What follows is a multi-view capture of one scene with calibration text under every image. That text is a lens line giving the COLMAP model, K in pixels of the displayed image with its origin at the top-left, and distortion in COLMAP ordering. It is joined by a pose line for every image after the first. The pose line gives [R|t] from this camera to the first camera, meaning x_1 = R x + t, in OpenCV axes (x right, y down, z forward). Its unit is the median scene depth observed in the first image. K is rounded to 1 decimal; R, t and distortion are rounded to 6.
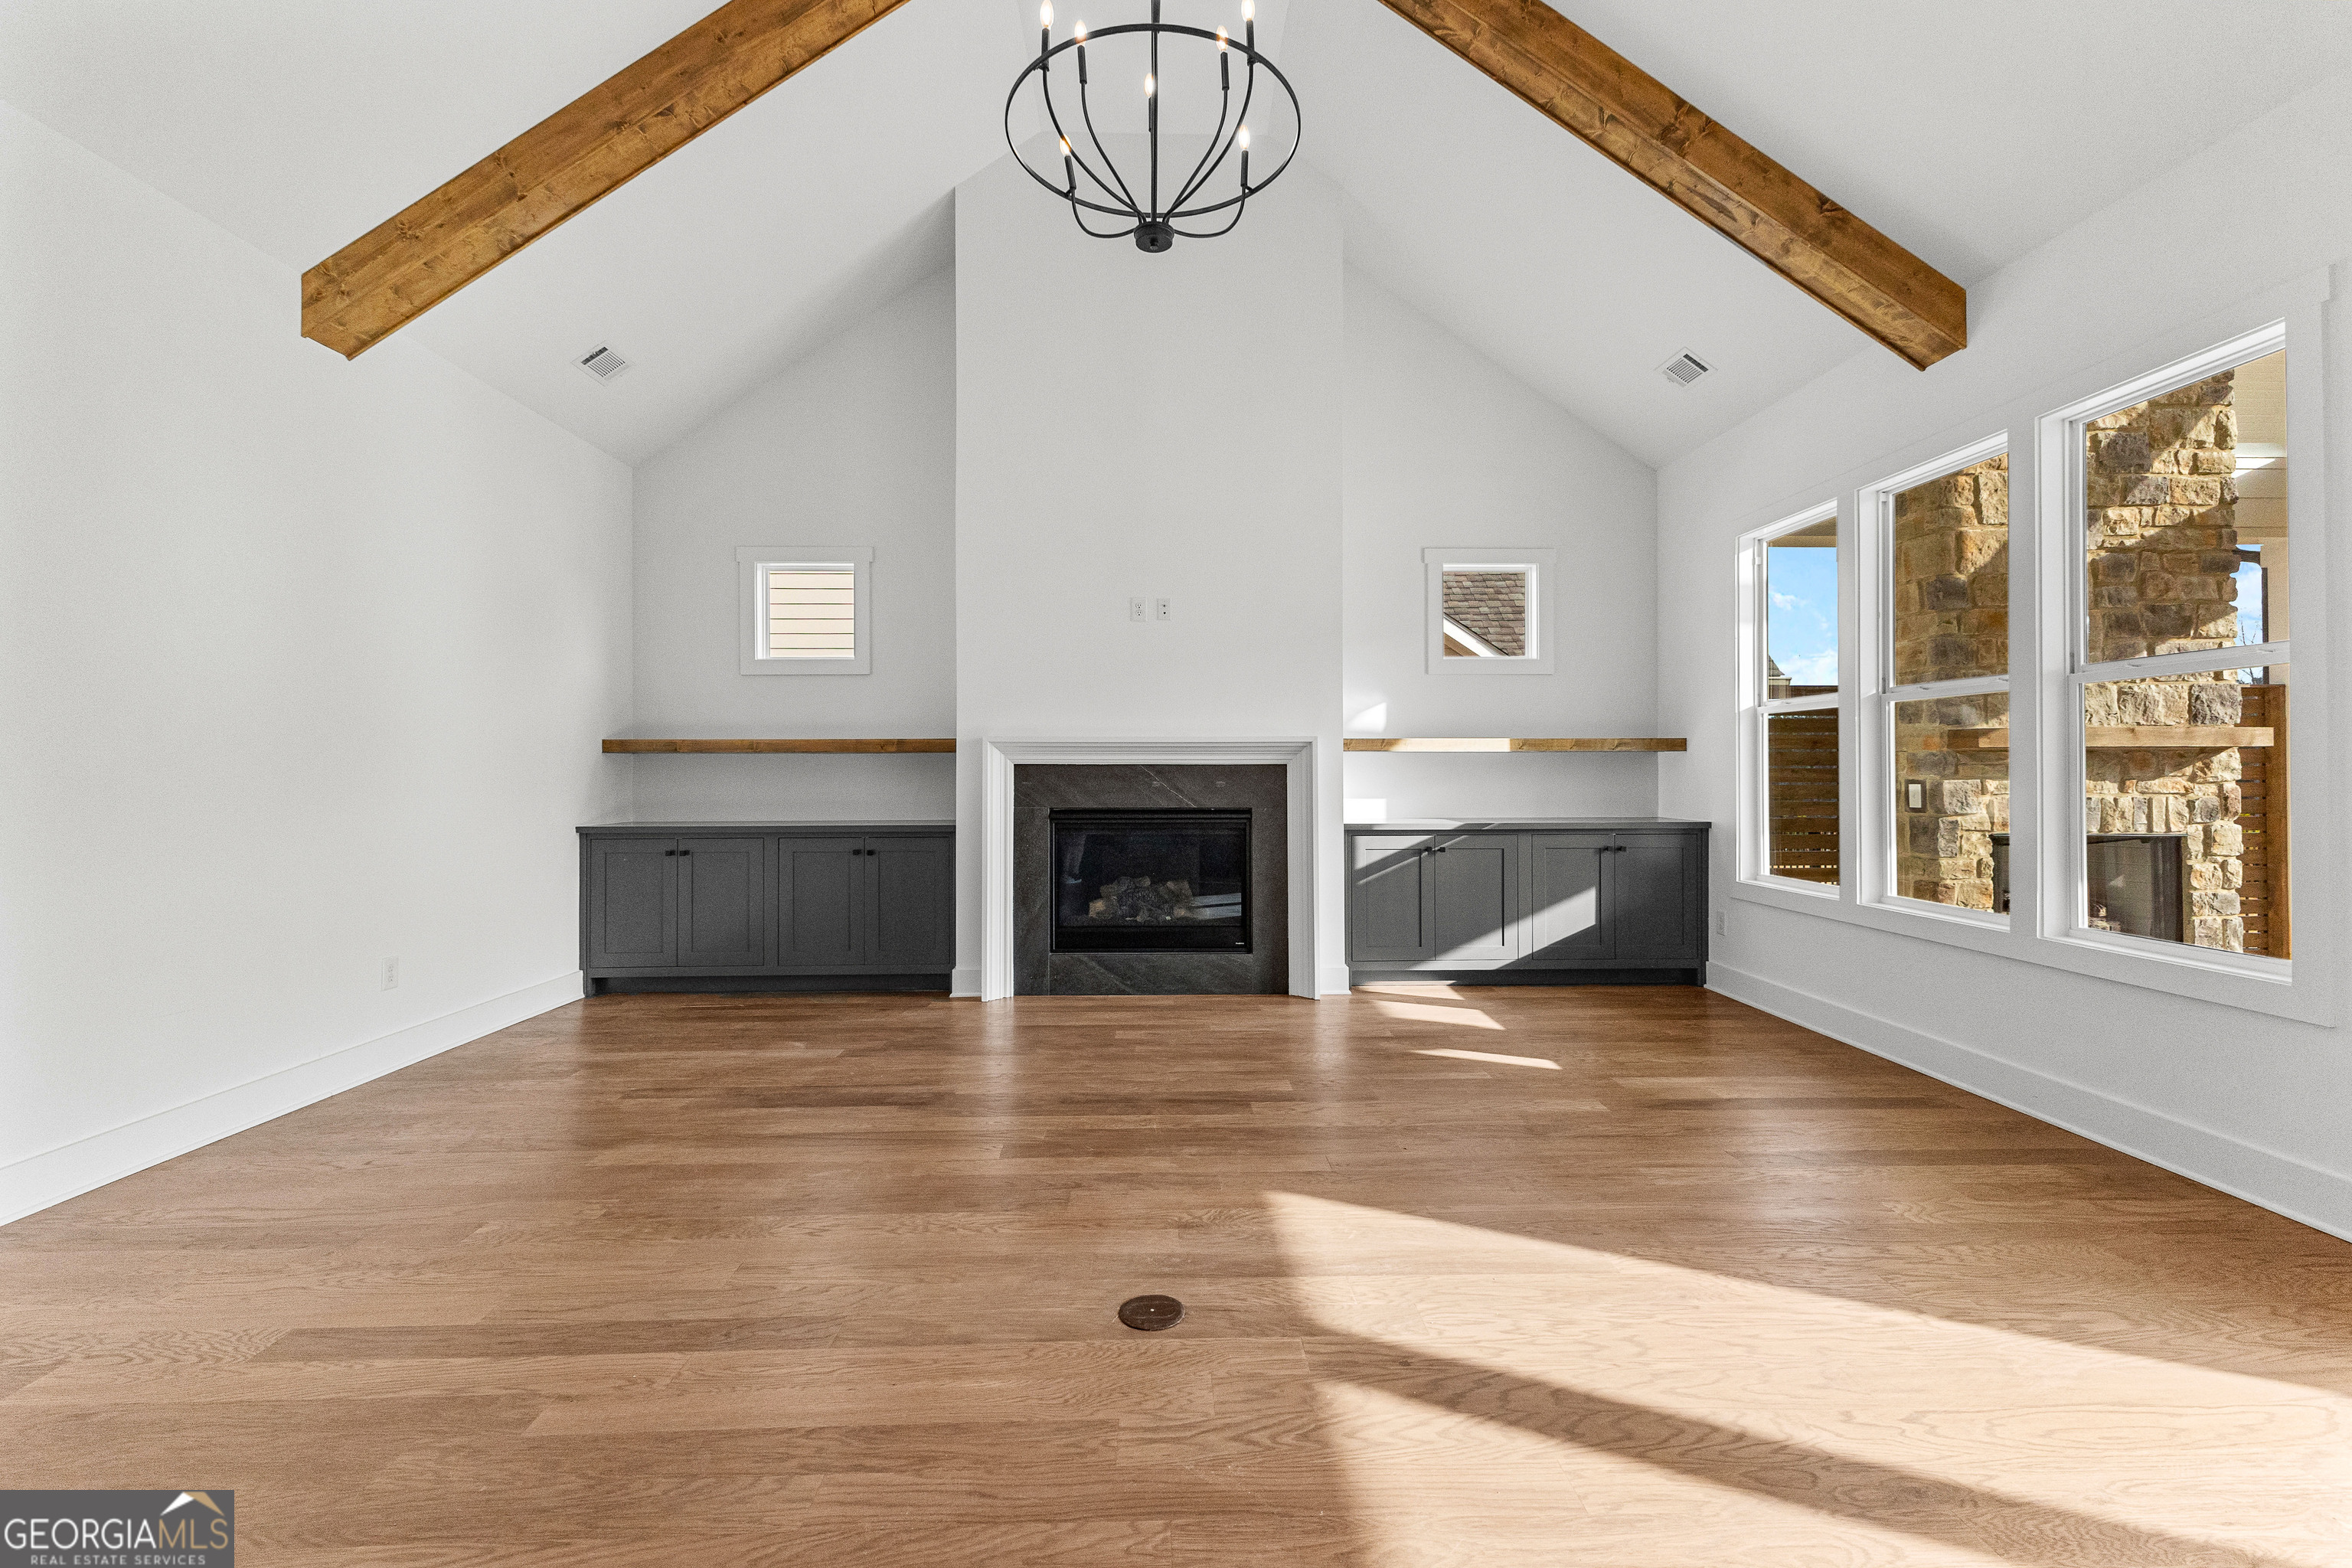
lens RADIAL K [[1019.6, 0, 1185.5], [0, 1019.6, 757.9], [0, 0, 1]] dist [0.009685, -0.000380]
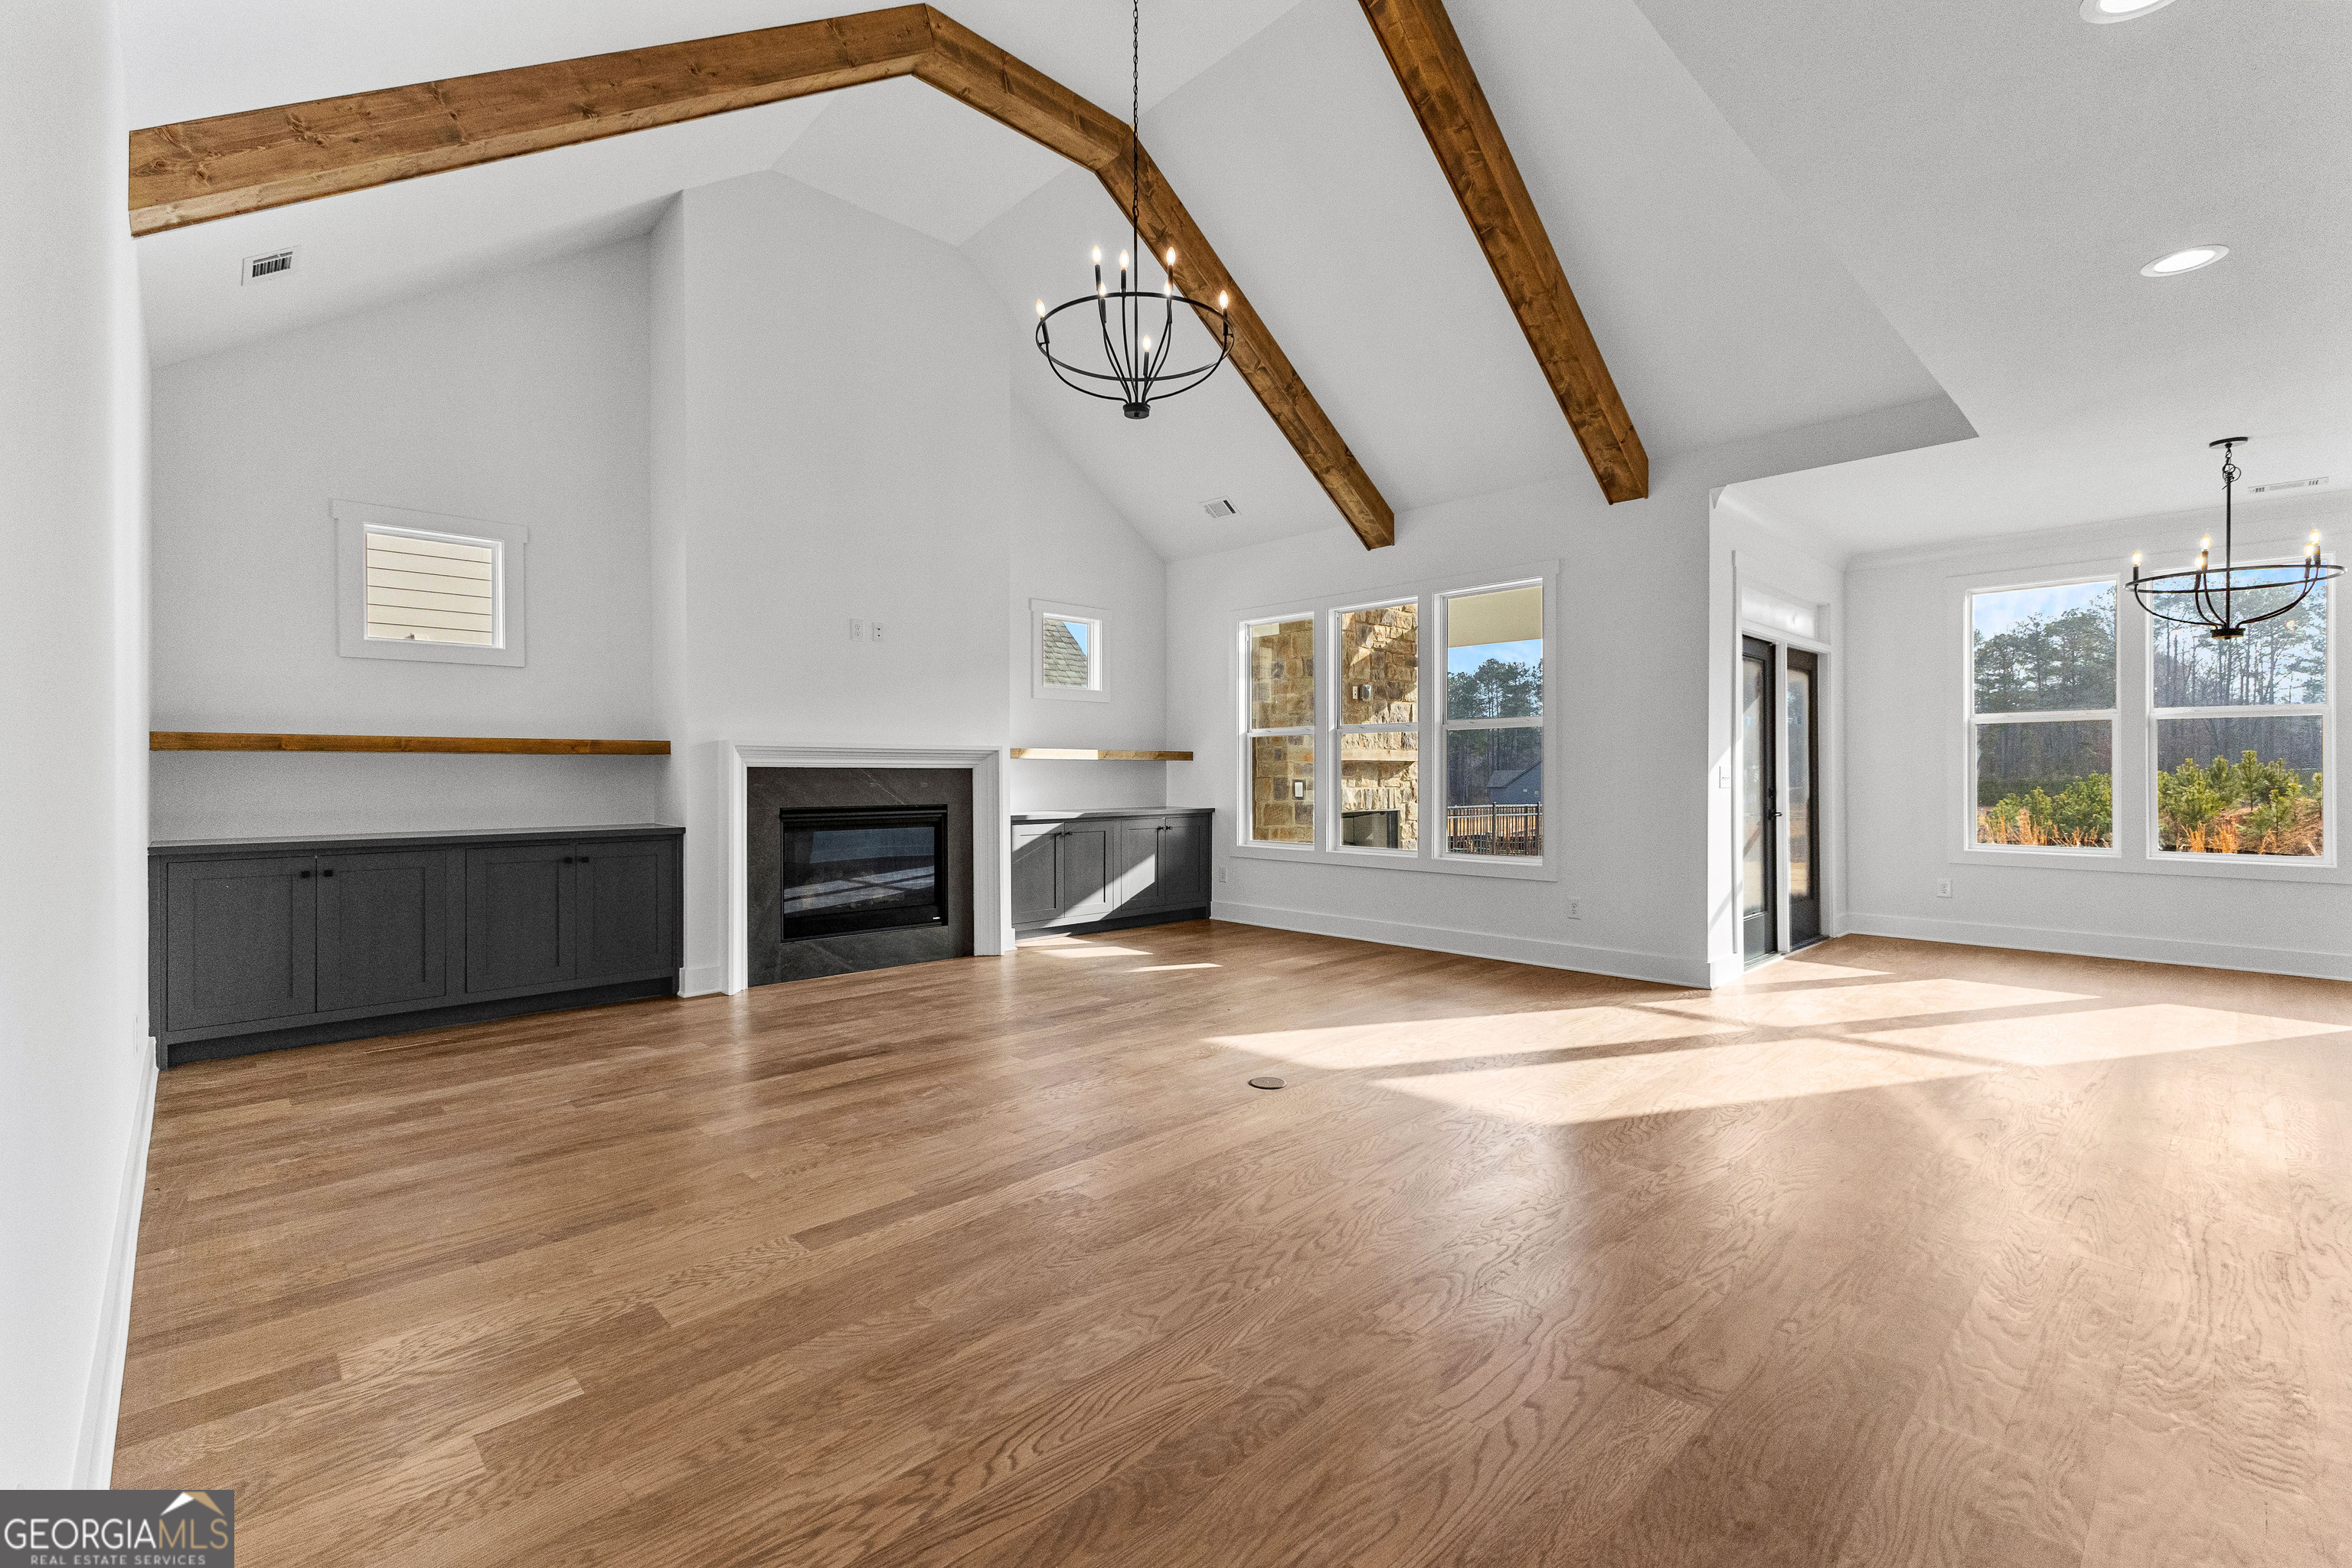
lens RADIAL K [[1016.9, 0, 1183.5], [0, 1016.9, 768.5], [0, 0, 1]] dist [0.010729, -0.001034]
pose [[0.739768, 0.004415, 0.672848, -0.528165], [-0.008389, 0.999961, 0.002663, 0.000909], [-0.672810, -0.007615, 0.739776, -0.074317]]
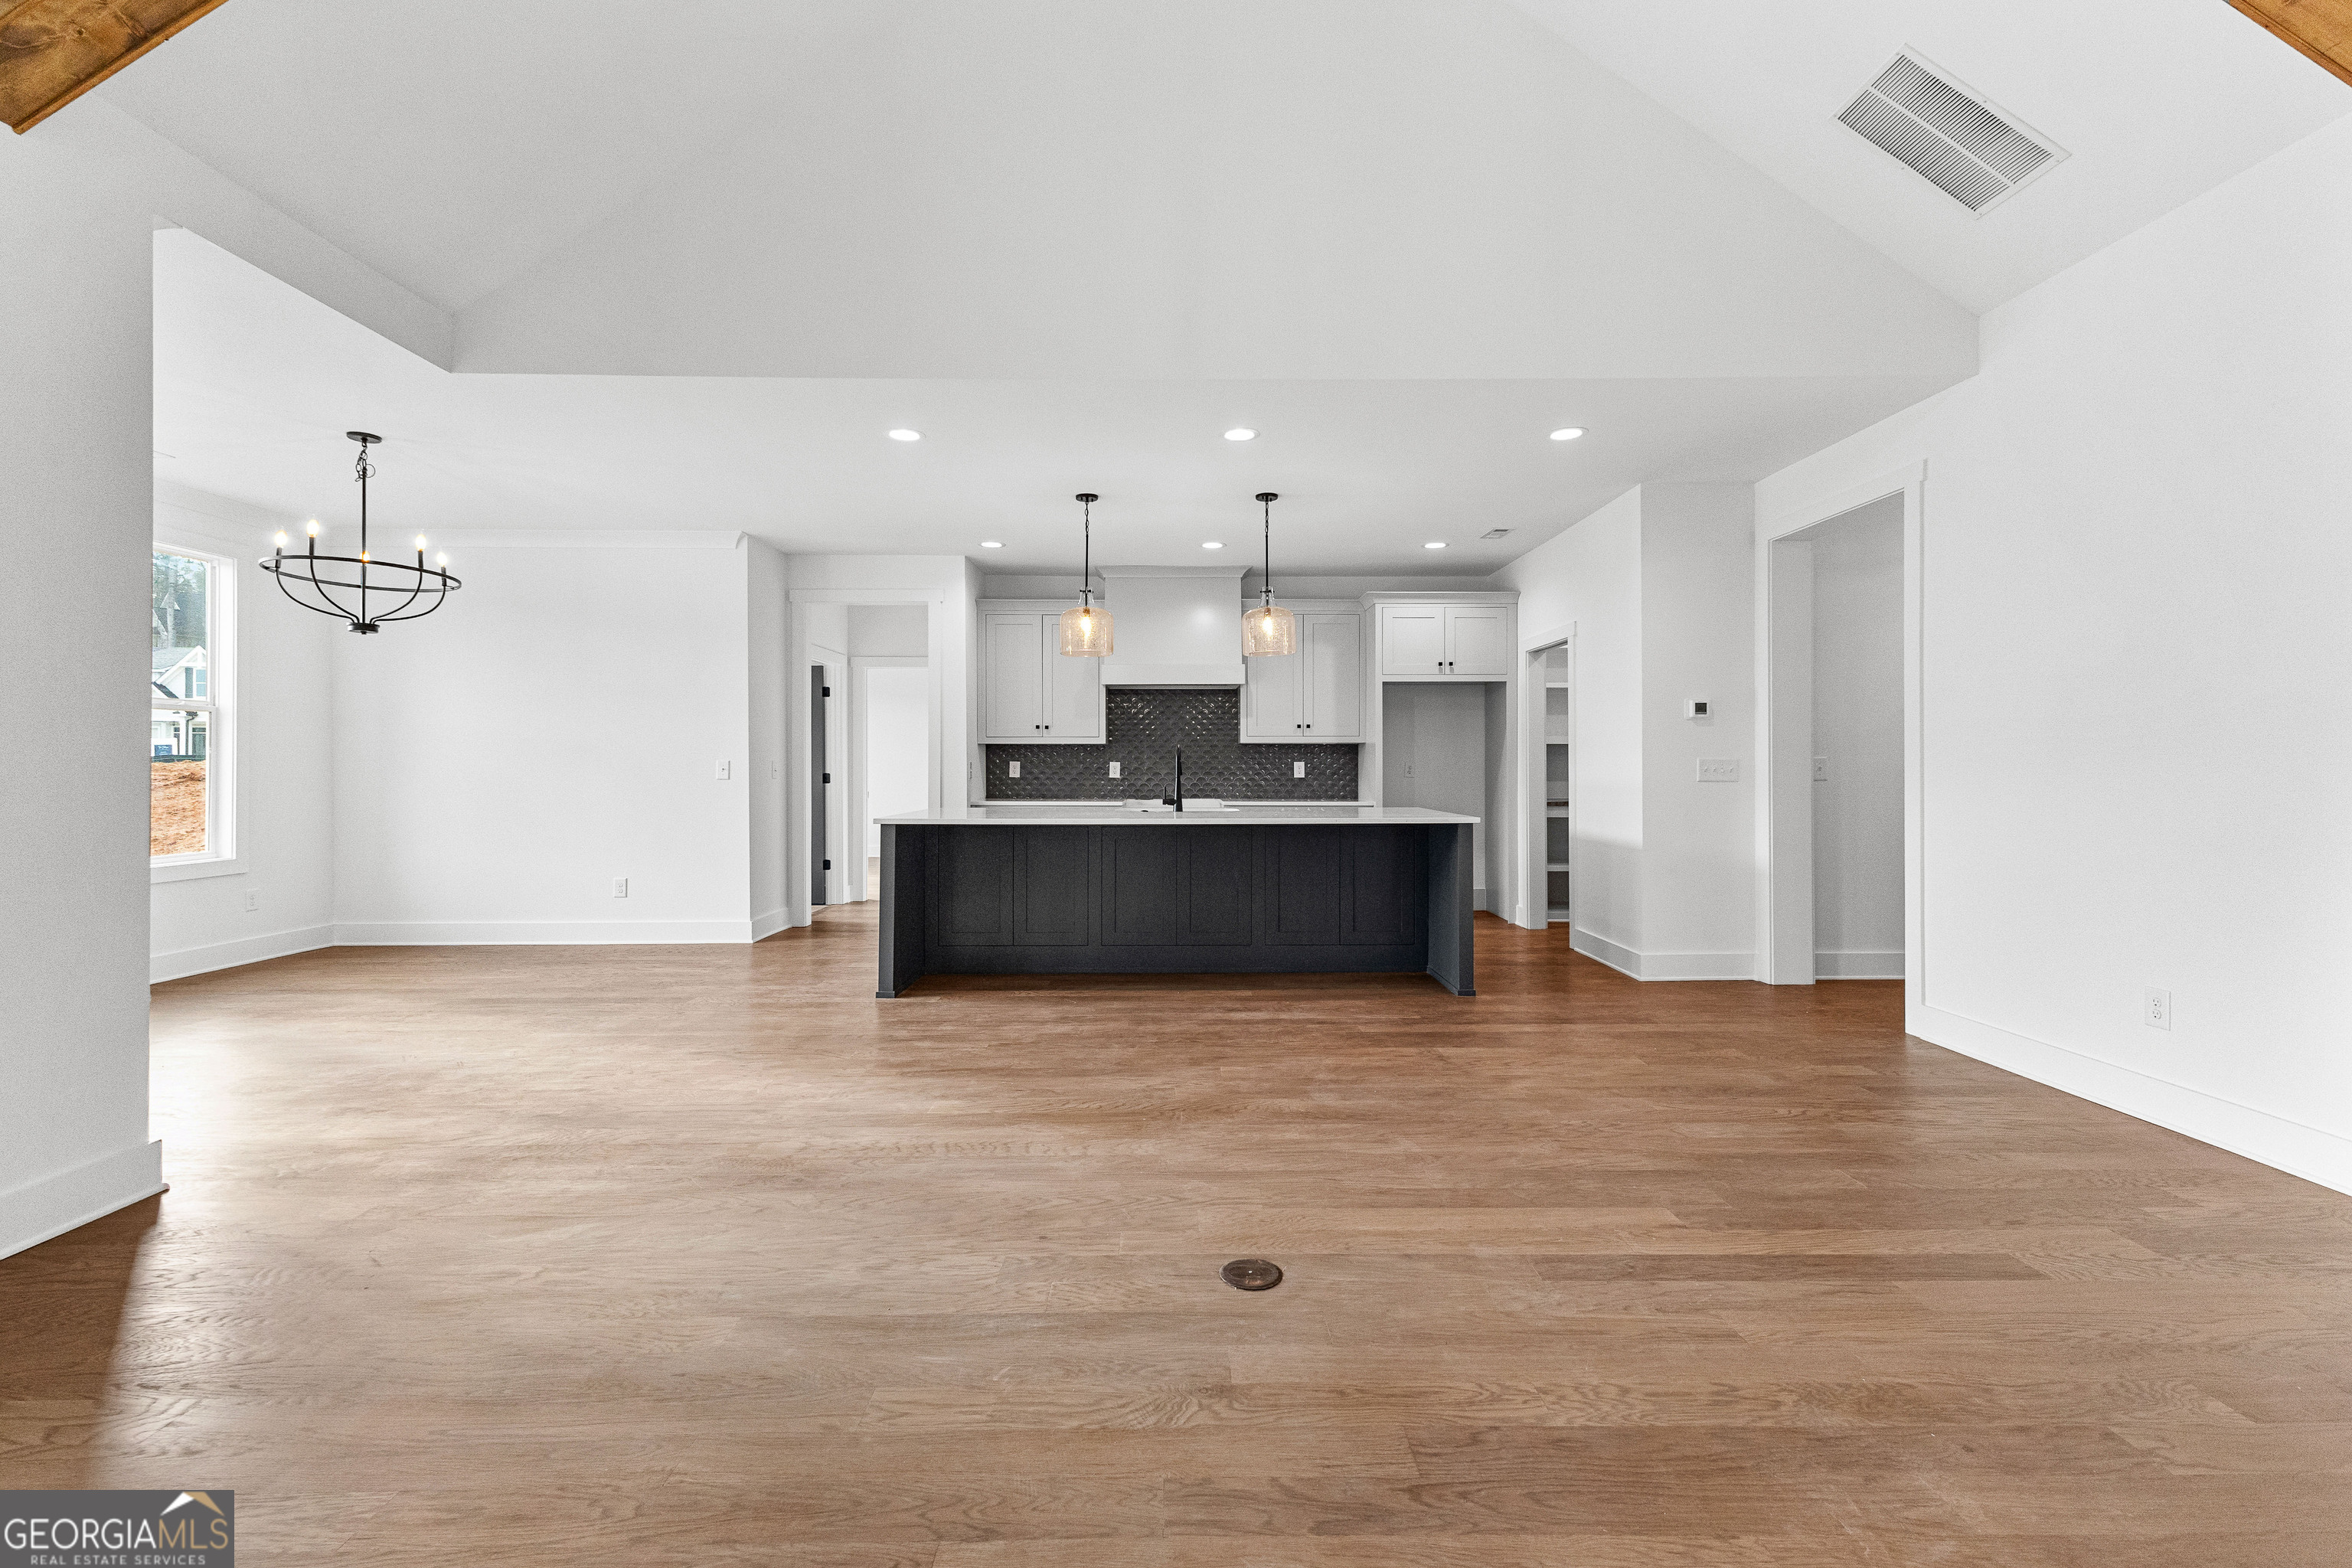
lens RADIAL K [[1016.9, 0, 1183.5], [0, 1016.9, 768.5], [0, 0, 1]] dist [0.010729, -0.001034]
pose [[-0.999753, 0.005649, 0.021493, 0.004484], [0.005441, 0.999938, -0.009726, 0.011836], [-0.021547, -0.009607, -0.999722, 0.831014]]
